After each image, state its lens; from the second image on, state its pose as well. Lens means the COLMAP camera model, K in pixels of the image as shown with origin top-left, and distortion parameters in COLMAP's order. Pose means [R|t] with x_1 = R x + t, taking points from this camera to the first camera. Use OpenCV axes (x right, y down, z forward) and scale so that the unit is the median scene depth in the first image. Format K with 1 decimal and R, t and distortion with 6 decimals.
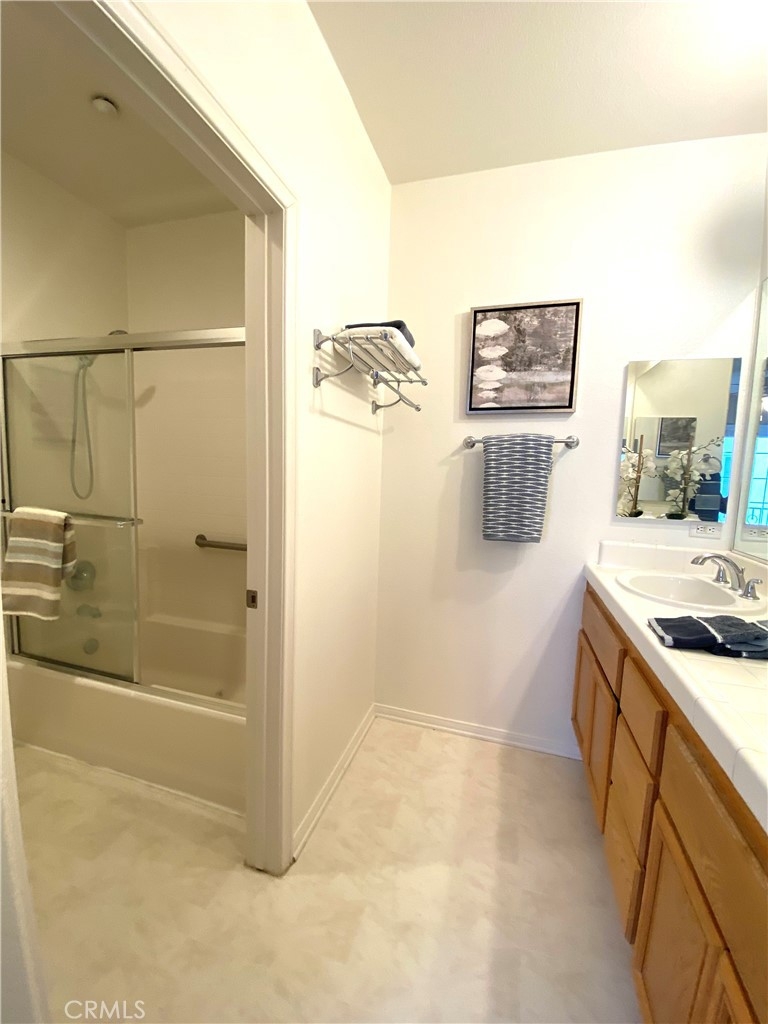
lens RADIAL K [[414.2, 0, 384.0], [0, 414.2, 512.0], [0, 0, 1]] dist [0.000561, 0.000040]
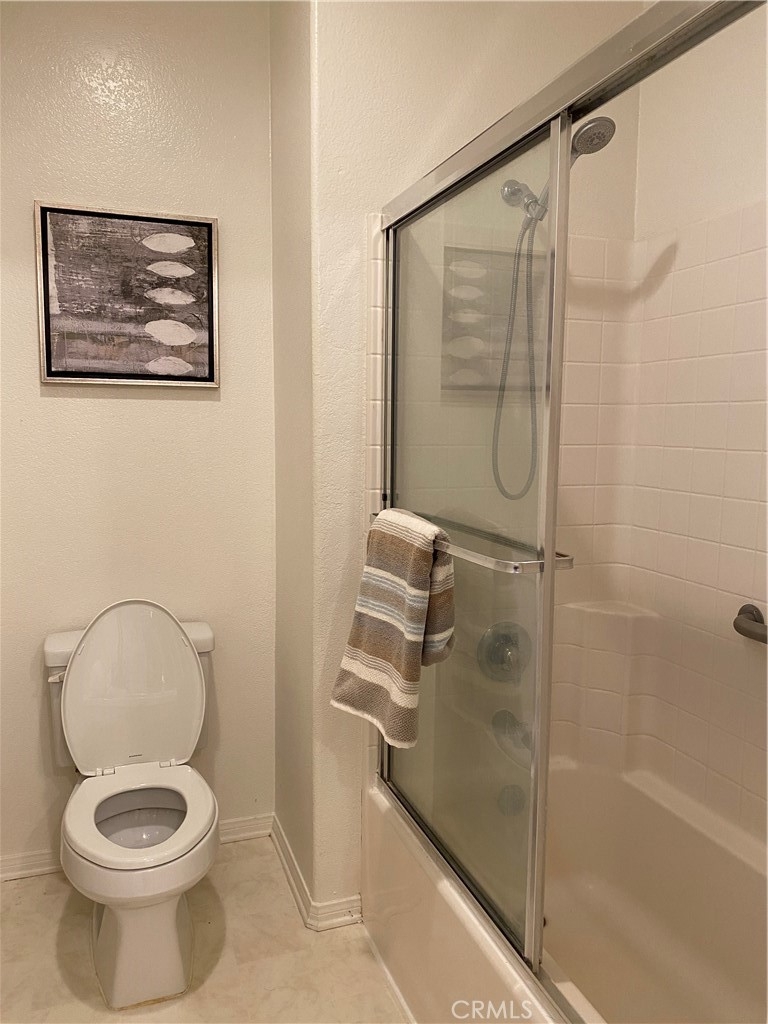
lens RADIAL K [[794.6, 0, 384.0], [0, 794.6, 512.0], [0, 0, 1]] dist [0.029561, 0.000305]
pose [[0.589806, 0.056368, -0.805575, -0.077832], [-0.075043, 0.997070, 0.014824, -0.023575], [0.804051, 0.051710, 0.592308, 0.411100]]
